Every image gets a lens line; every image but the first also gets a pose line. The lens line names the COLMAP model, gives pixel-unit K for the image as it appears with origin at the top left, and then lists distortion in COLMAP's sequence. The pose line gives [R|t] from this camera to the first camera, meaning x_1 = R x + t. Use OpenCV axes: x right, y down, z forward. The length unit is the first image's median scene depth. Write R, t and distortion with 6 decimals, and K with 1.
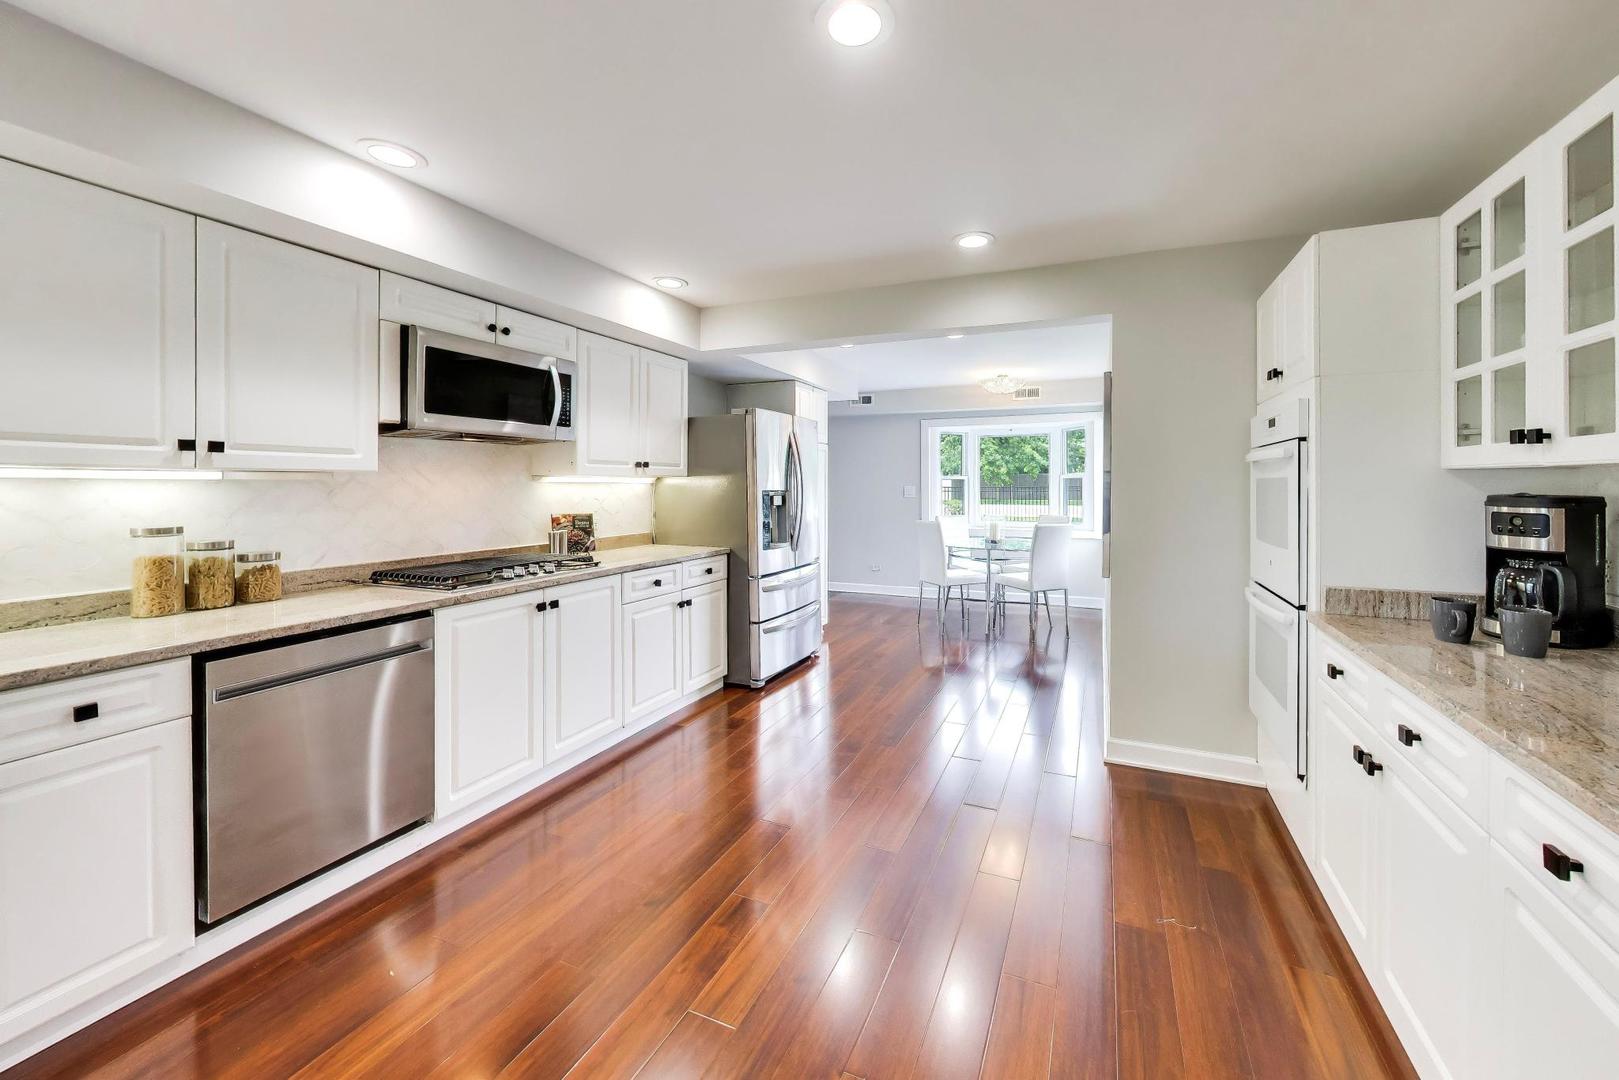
lens RADIAL K [[678.6, 0, 813.8], [0, 678.6, 488.7], [0, 0, 1]] dist [-0.014604, -0.000200]
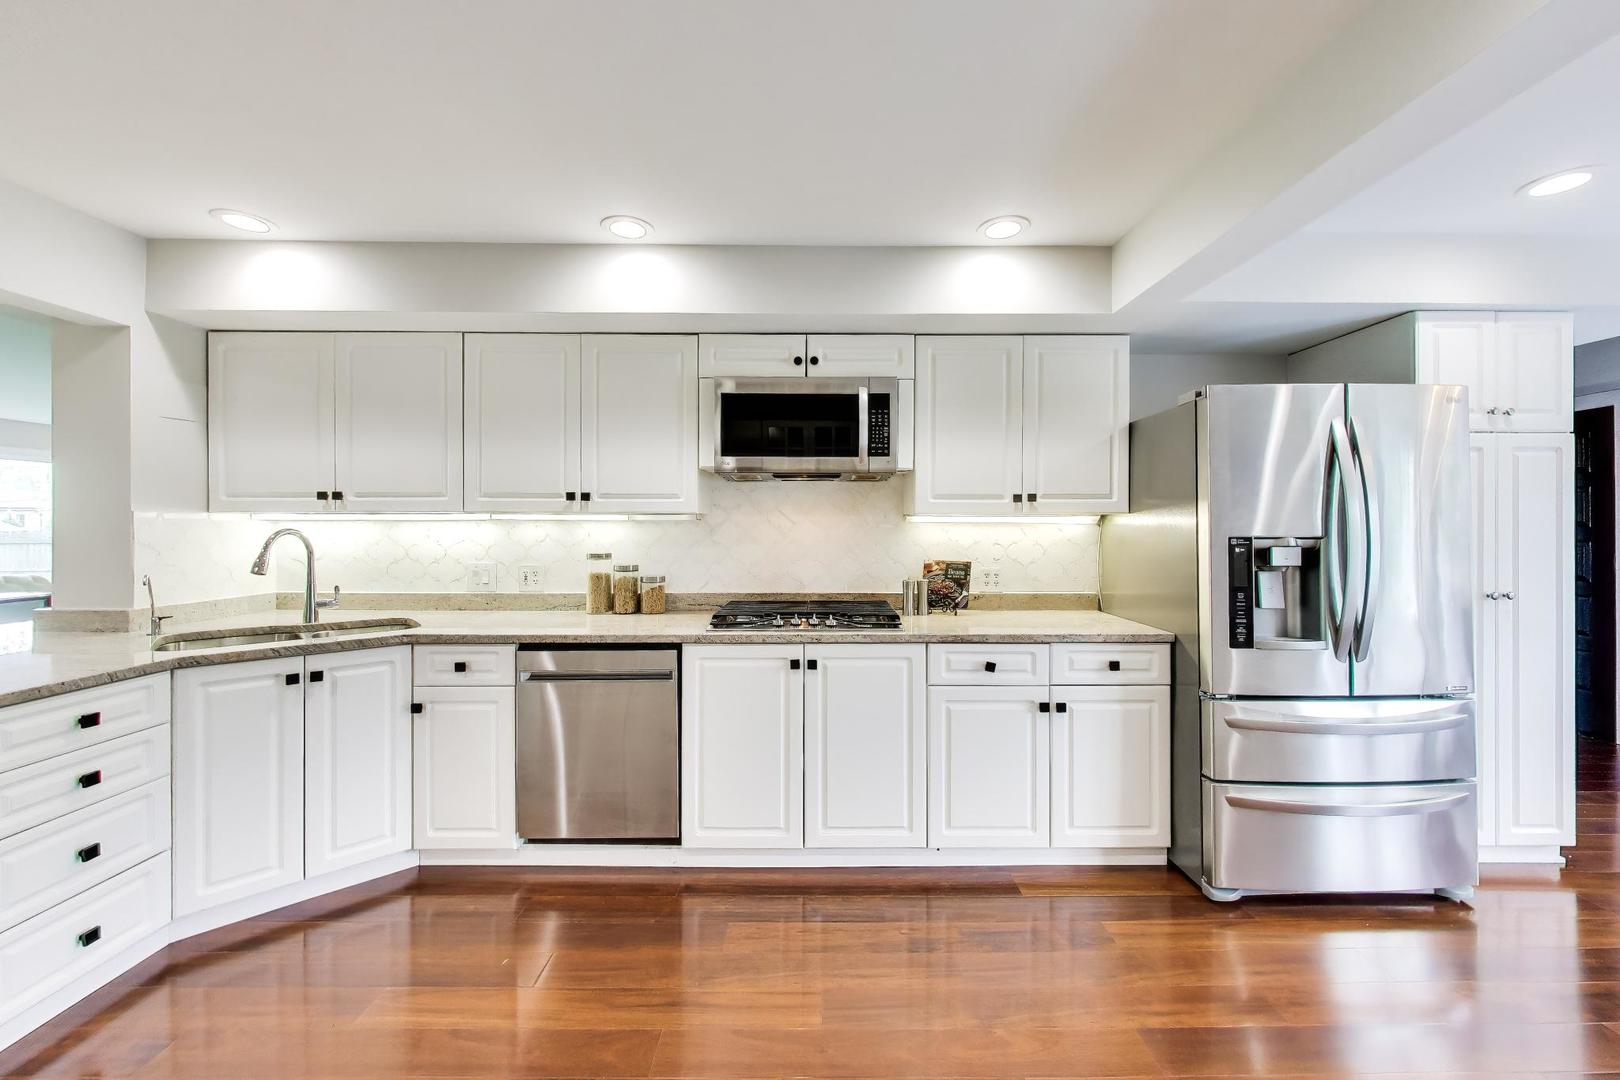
lens RADIAL K [[589.7, 0, 816.8], [0, 589.7, 524.7], [0, 0, 1]] dist [-0.011214, -0.000079]
pose [[0.389987, 0.000405, -0.920820, 0.274045], [-0.008471, 0.999959, -0.003148, -0.003426], [0.920781, 0.009028, 0.389975, 0.640387]]
